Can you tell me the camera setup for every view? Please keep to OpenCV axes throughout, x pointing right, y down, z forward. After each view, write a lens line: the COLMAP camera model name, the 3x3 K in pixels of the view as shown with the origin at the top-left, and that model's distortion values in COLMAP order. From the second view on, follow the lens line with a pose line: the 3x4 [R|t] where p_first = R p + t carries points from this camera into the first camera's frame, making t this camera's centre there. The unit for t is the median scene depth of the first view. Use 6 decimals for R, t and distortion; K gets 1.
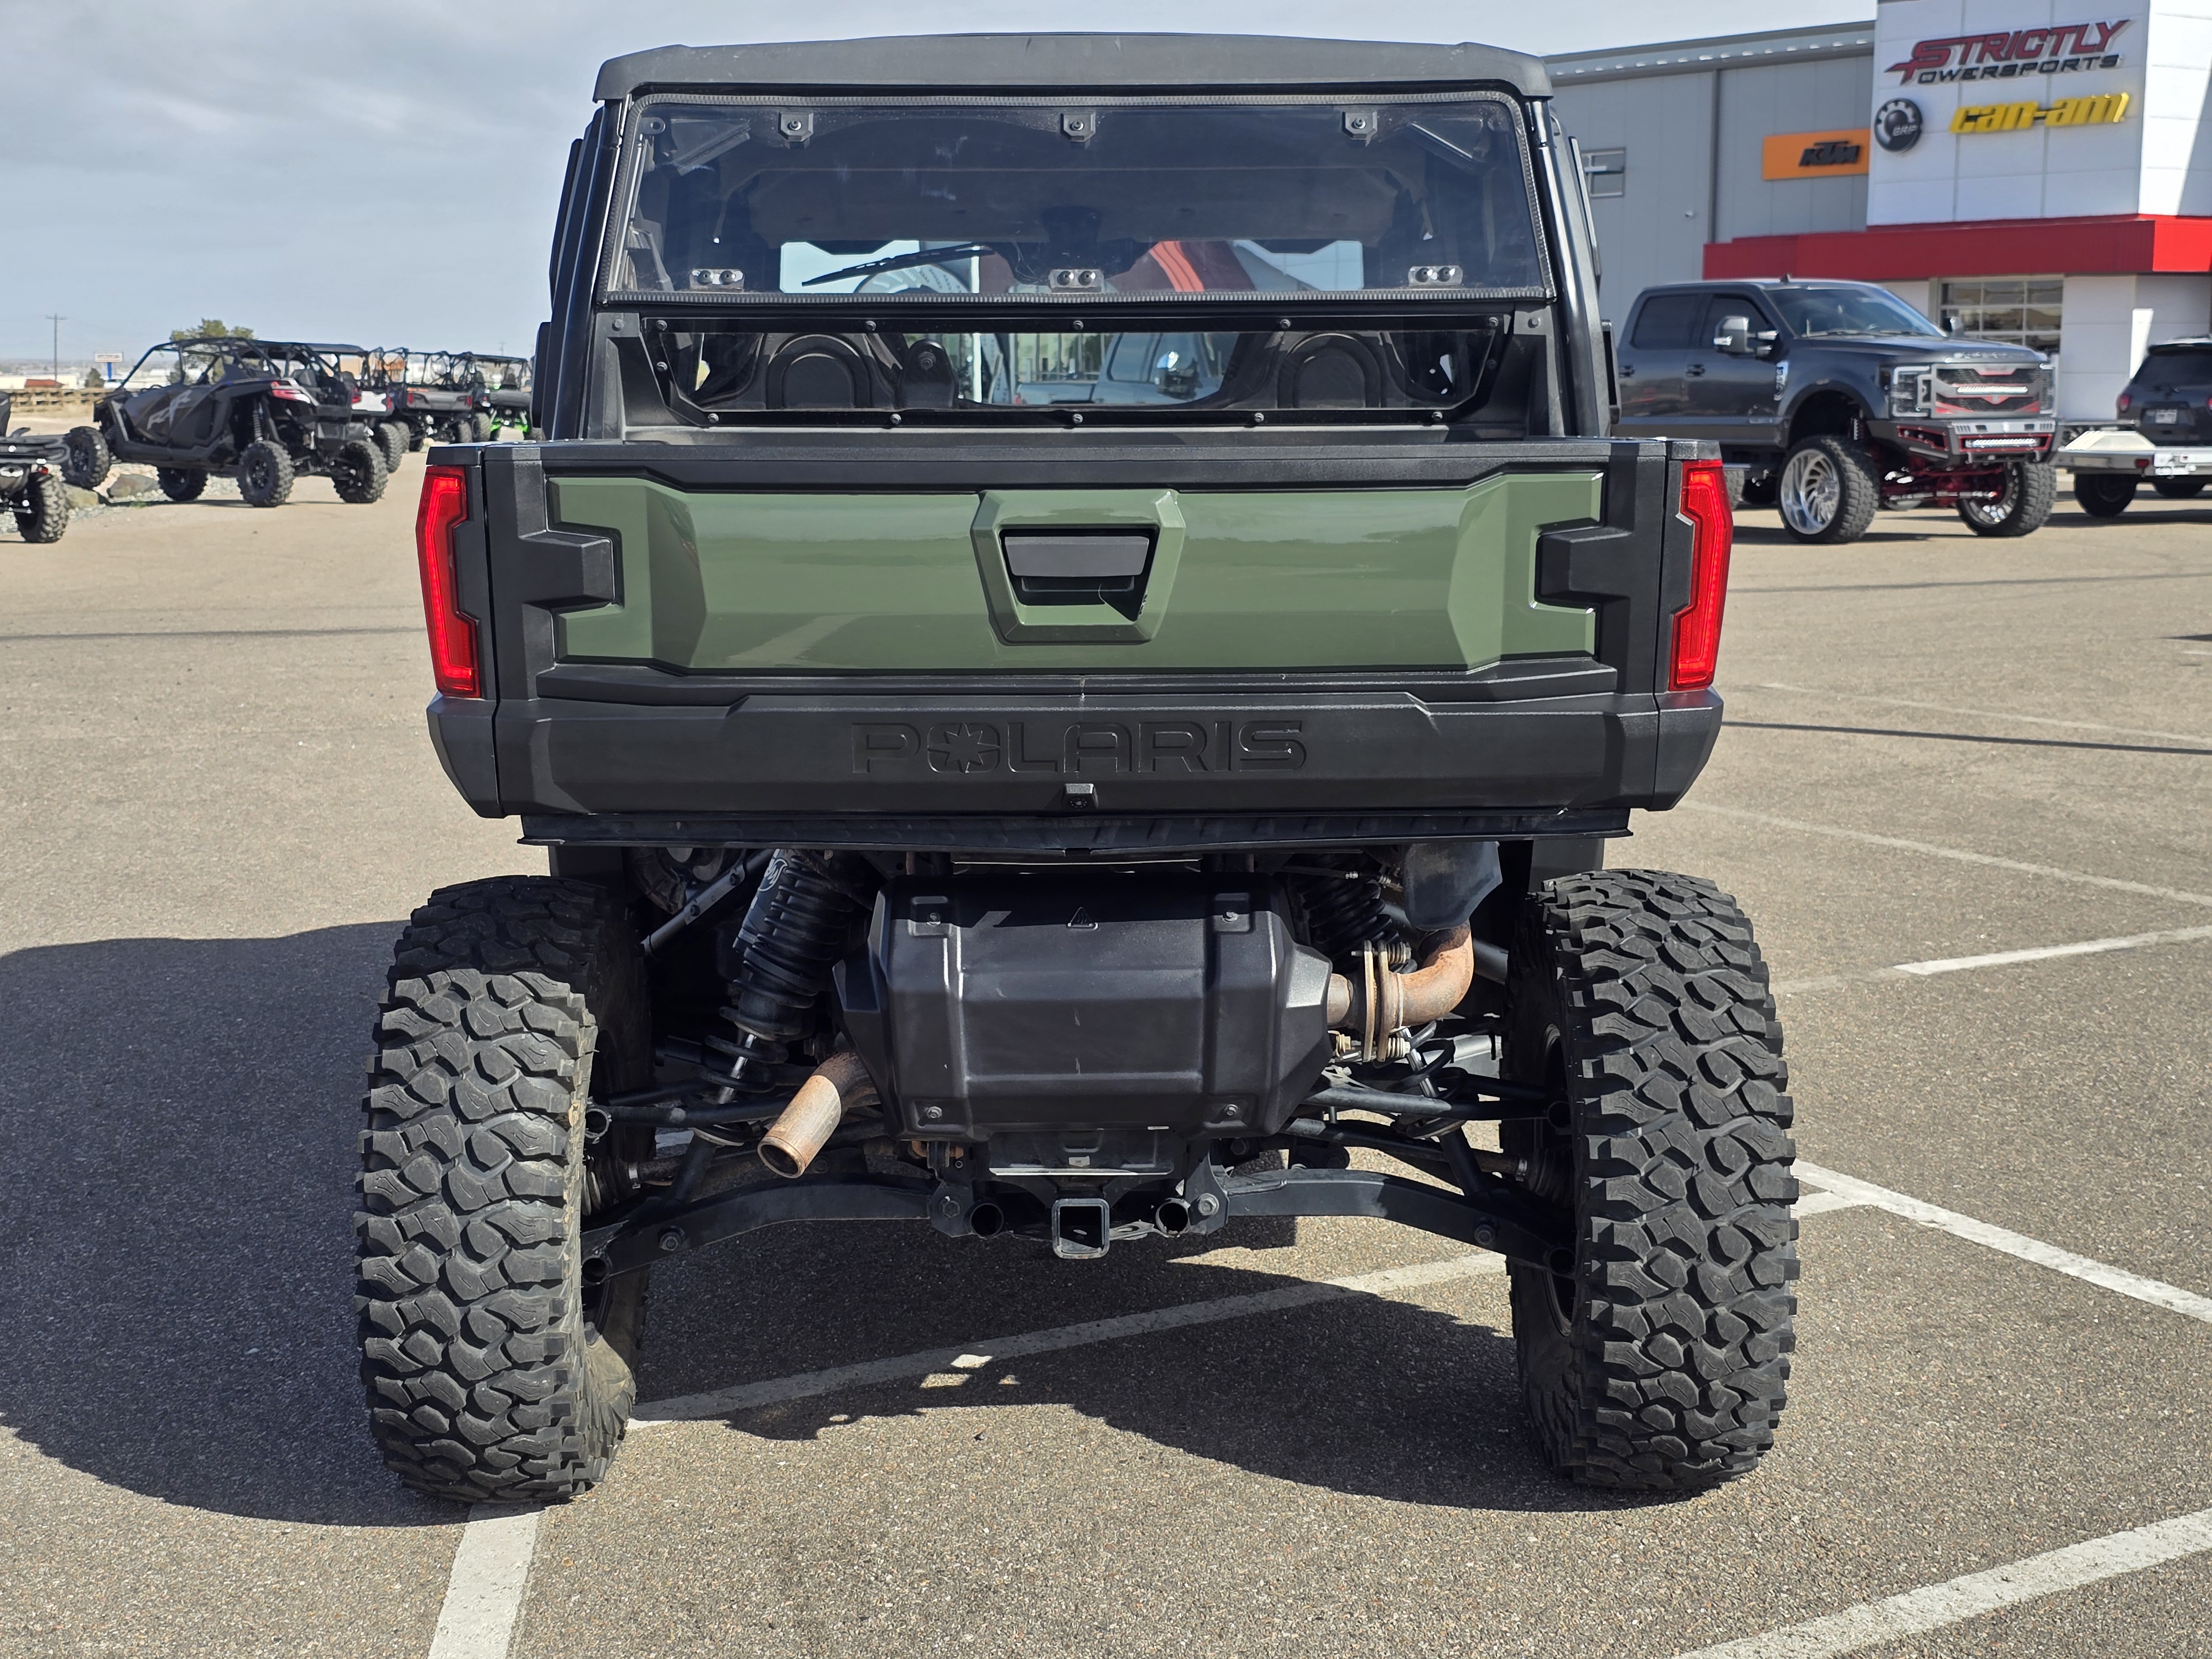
lens RADIAL K [[2987.0, 0, 1106.0], [0, 2987.0, 829.5], [0, 0, 1]] dist [0.049745, -0.072187]
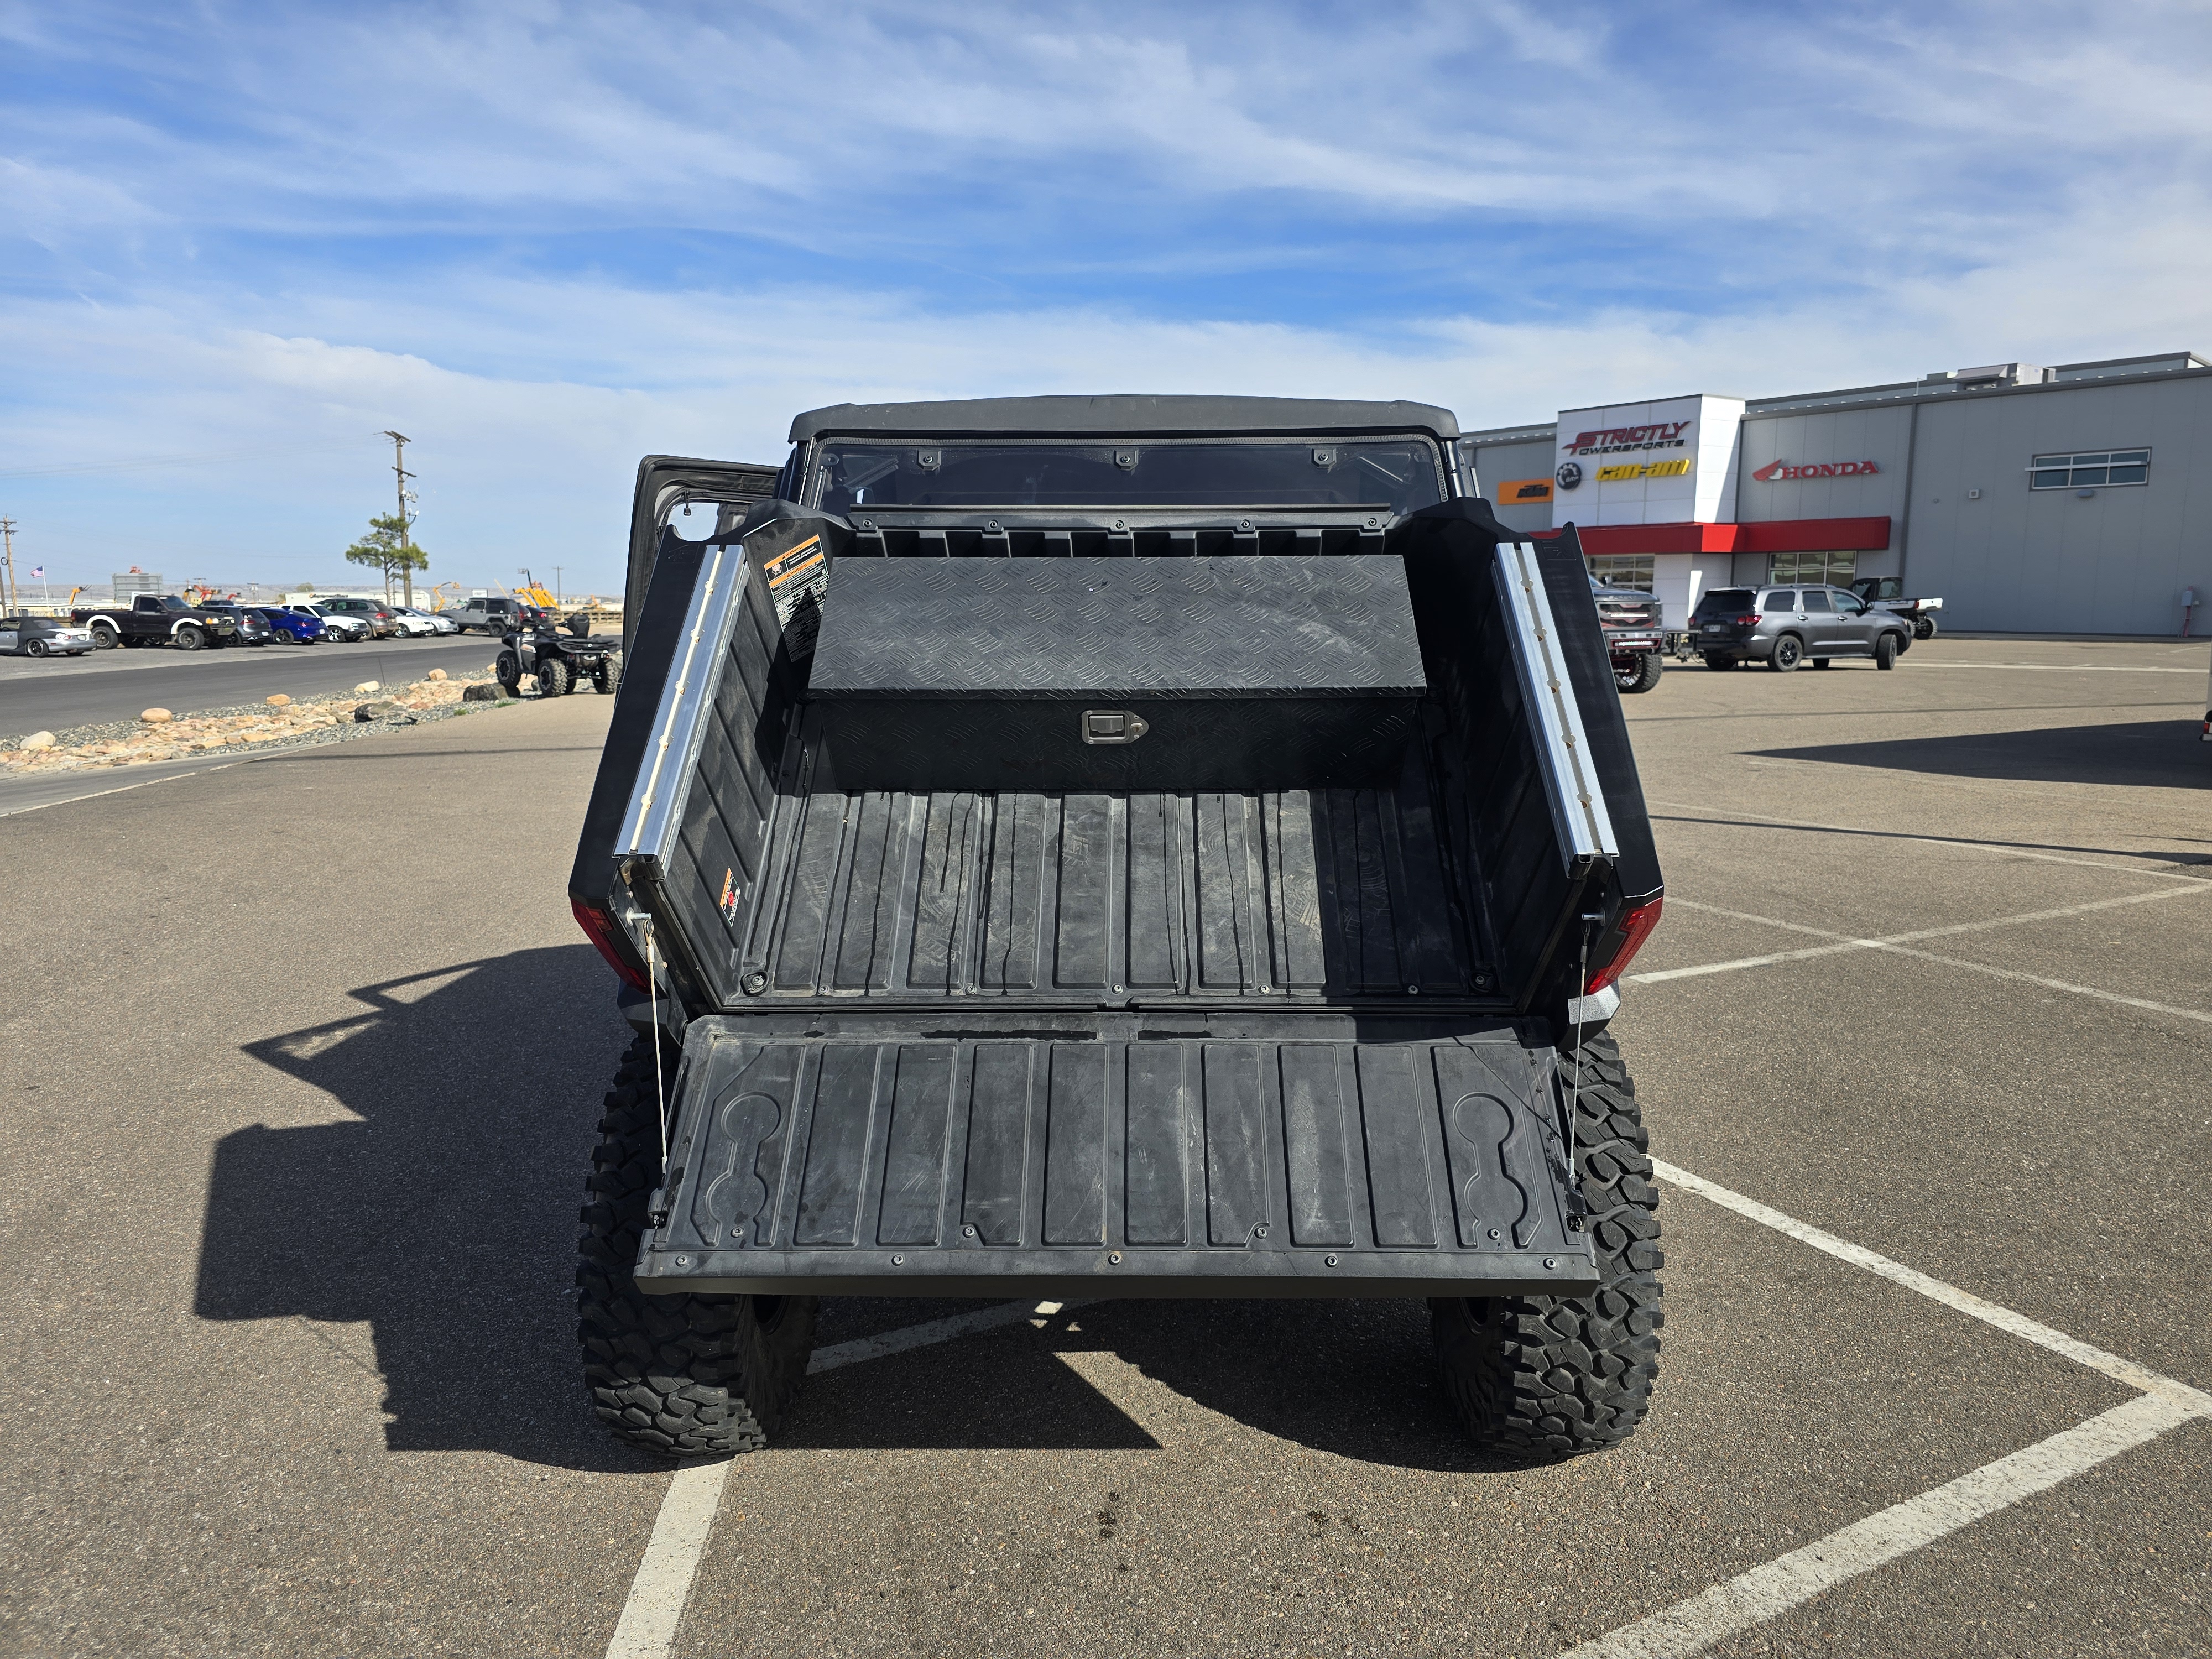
lens RADIAL K [[1497.7, 0, 1124.2], [0, 1497.7, 840.0], [0, 0, 1]] dist [0.006417, -0.002795]
pose [[0.999718, 0.003962, -0.023404, 0.007198], [-0.003810, 0.999971, 0.006562, -0.057636], [0.023430, -0.006471, 0.999705, 0.283163]]
